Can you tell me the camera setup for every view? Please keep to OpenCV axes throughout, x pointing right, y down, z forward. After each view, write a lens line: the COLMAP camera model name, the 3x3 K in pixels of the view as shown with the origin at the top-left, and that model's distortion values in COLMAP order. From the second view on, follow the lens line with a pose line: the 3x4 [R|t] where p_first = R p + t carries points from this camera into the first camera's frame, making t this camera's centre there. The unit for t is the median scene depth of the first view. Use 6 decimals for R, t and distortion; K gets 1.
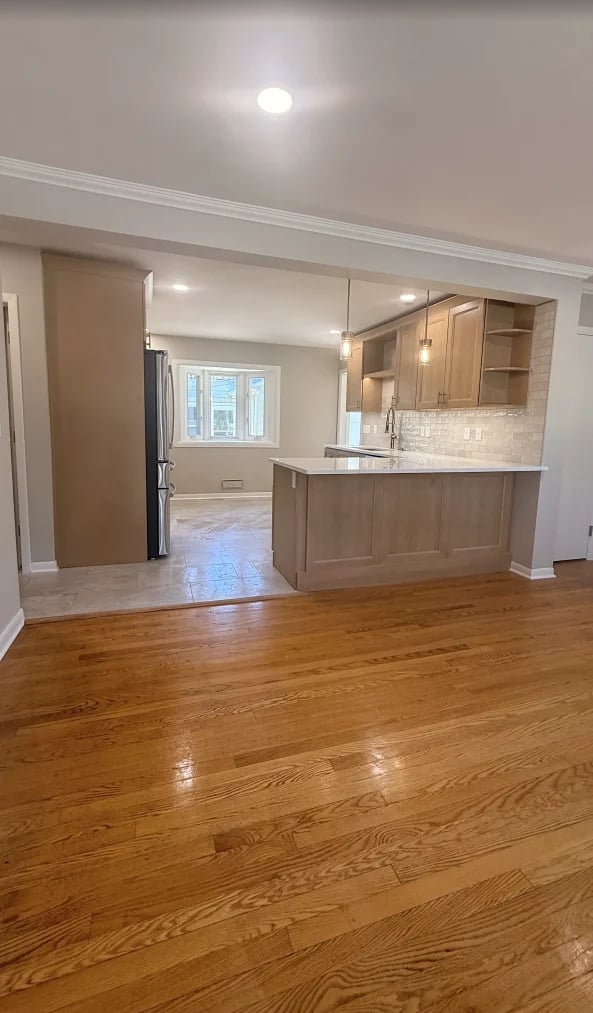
lens RADIAL K [[439.0, 0, 294.8], [0, 439.0, 484.1], [0, 0, 1]] dist [0.001389, 0.001000]
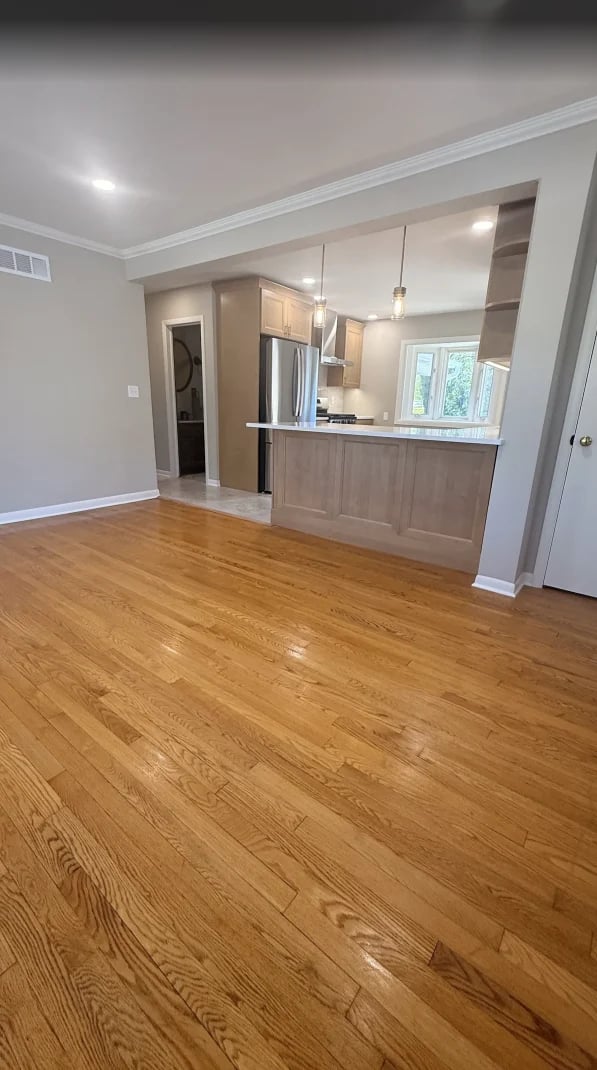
lens RADIAL K [[432.4, 0, 287.0], [0, 432.4, 541.9], [0, 0, 1]] dist [-0.004940, 0.000093]
pose [[0.548209, 0.247438, -0.798900, 2.246678], [-0.135141, 0.968887, 0.207353, 0.058381], [0.825351, -0.005709, 0.564592, 0.674359]]
